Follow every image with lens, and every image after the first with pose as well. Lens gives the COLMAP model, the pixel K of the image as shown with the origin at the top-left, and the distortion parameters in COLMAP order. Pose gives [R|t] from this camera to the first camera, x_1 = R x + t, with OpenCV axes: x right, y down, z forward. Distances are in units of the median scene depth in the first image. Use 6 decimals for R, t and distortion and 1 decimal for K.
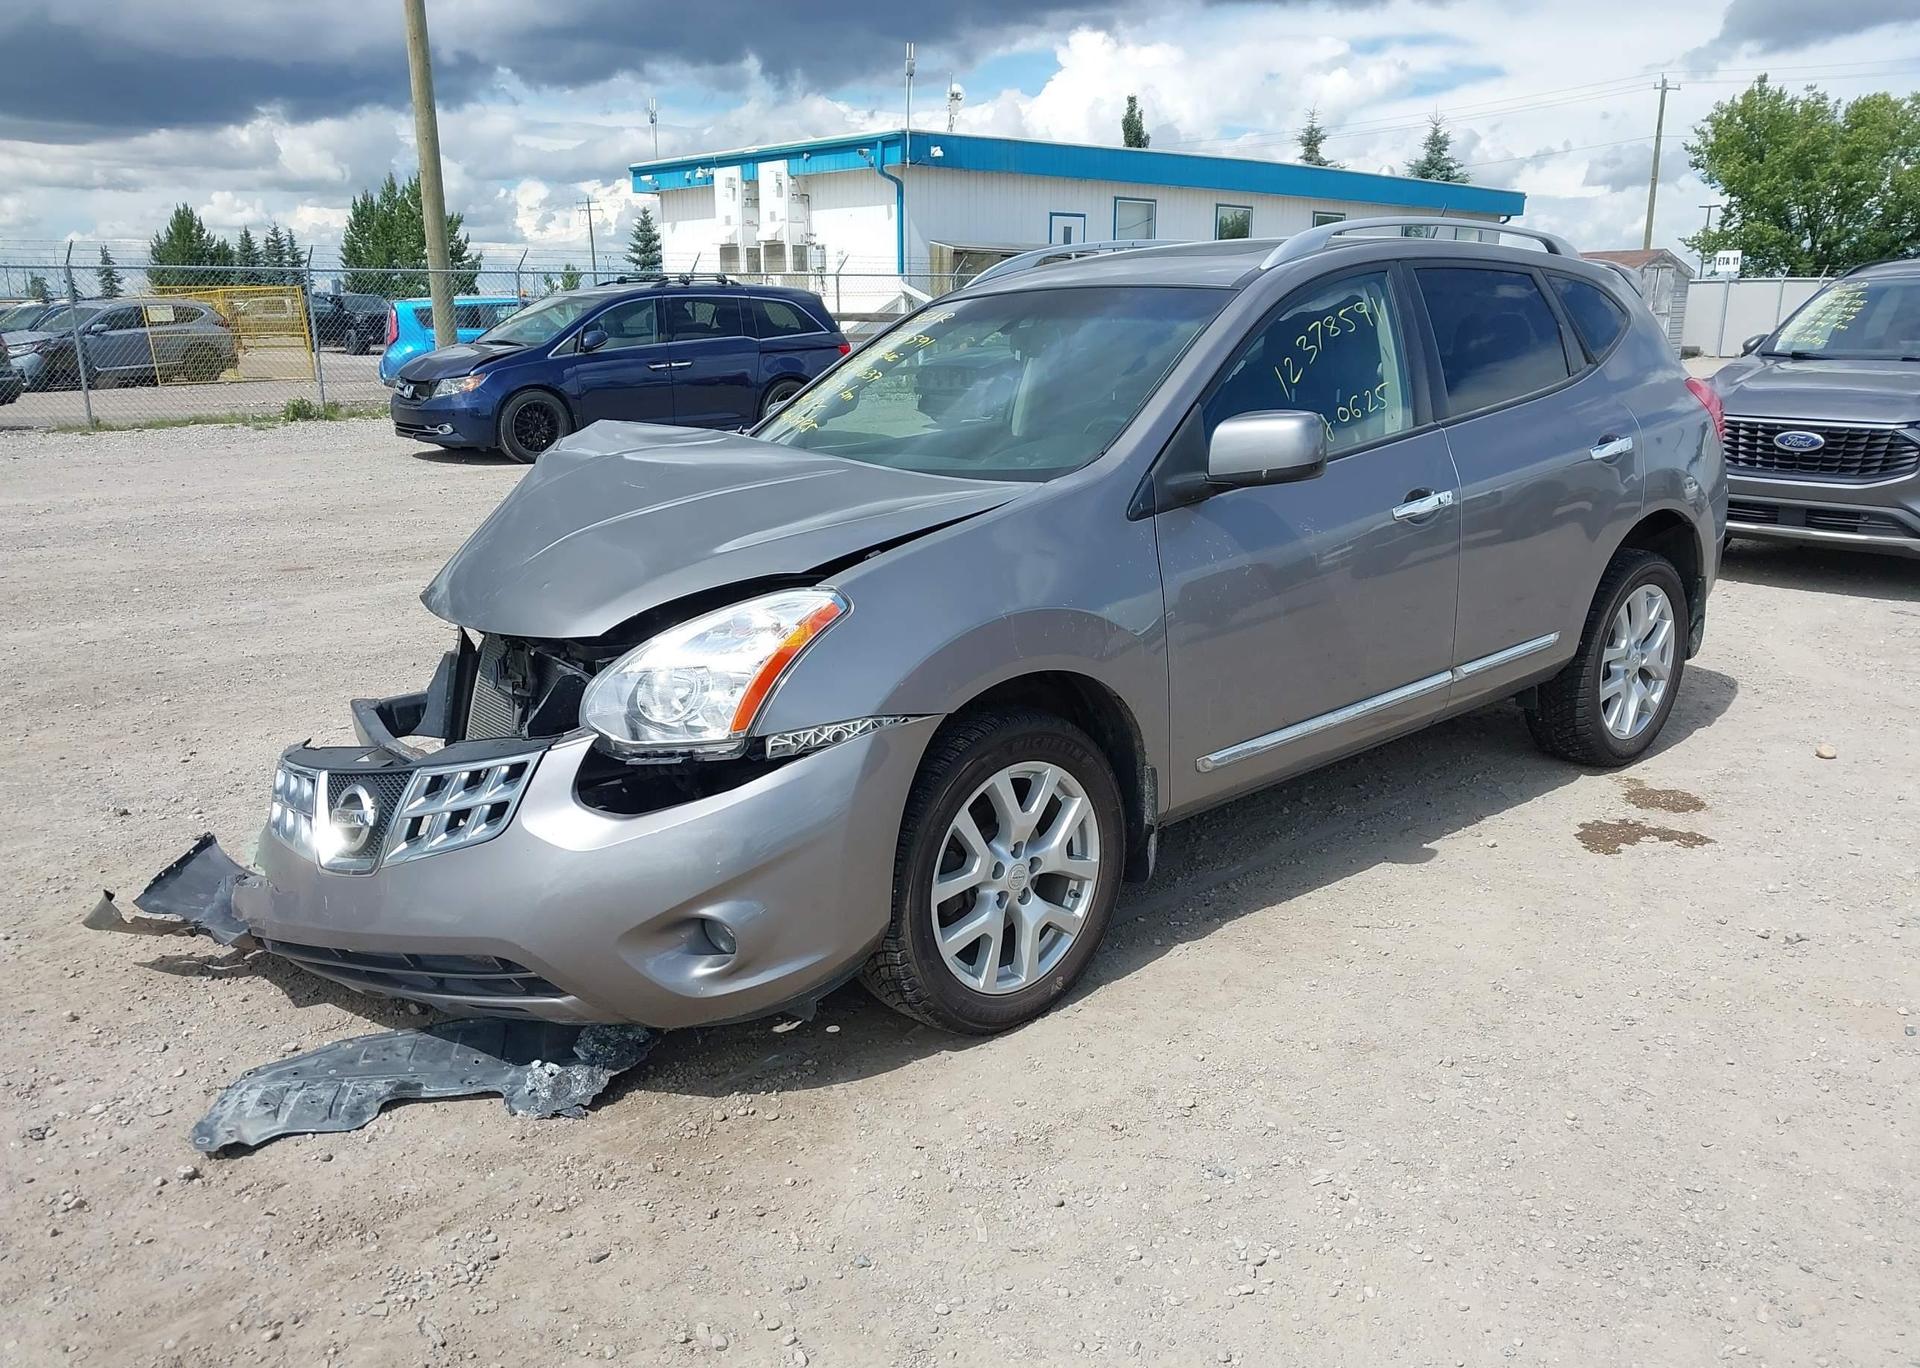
lens RADIAL K [[1532.9, 0, 962.3], [0, 1532.9, 686.6], [0, 0, 1]] dist [0.012878, -0.009770]
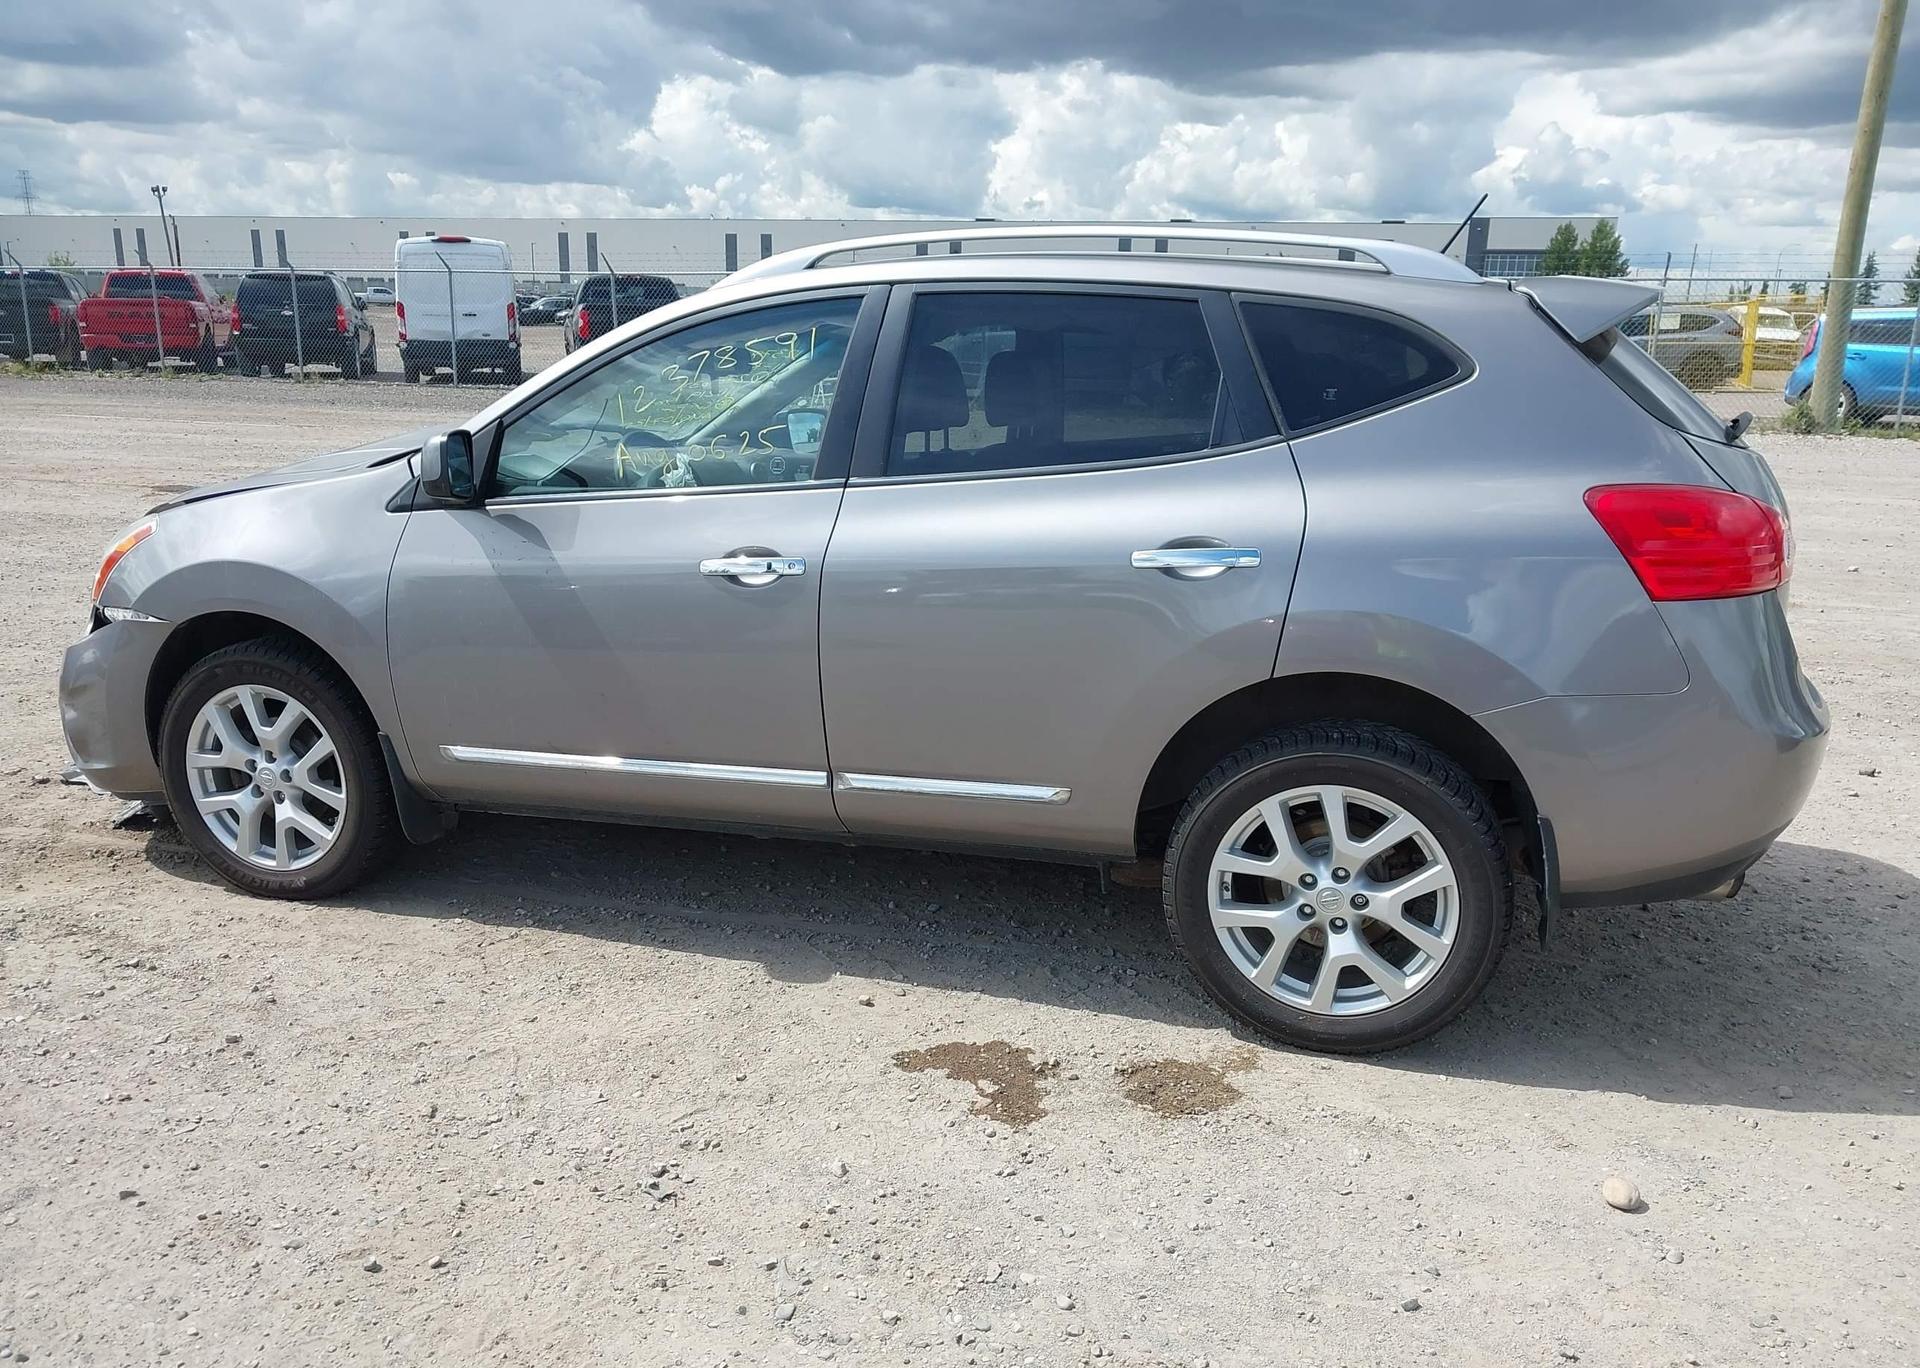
lens RADIAL K [[1542.0, 0, 961.7], [0, 1542.0, 684.1], [0, 0, 1]] dist [0.008527, 0.001098]
pose [[0.506193, 0.218243, -0.834349, 0.925339], [-0.223779, 0.967553, 0.117321, -0.152537], [0.832882, 0.127323, 0.538607, 0.532662]]
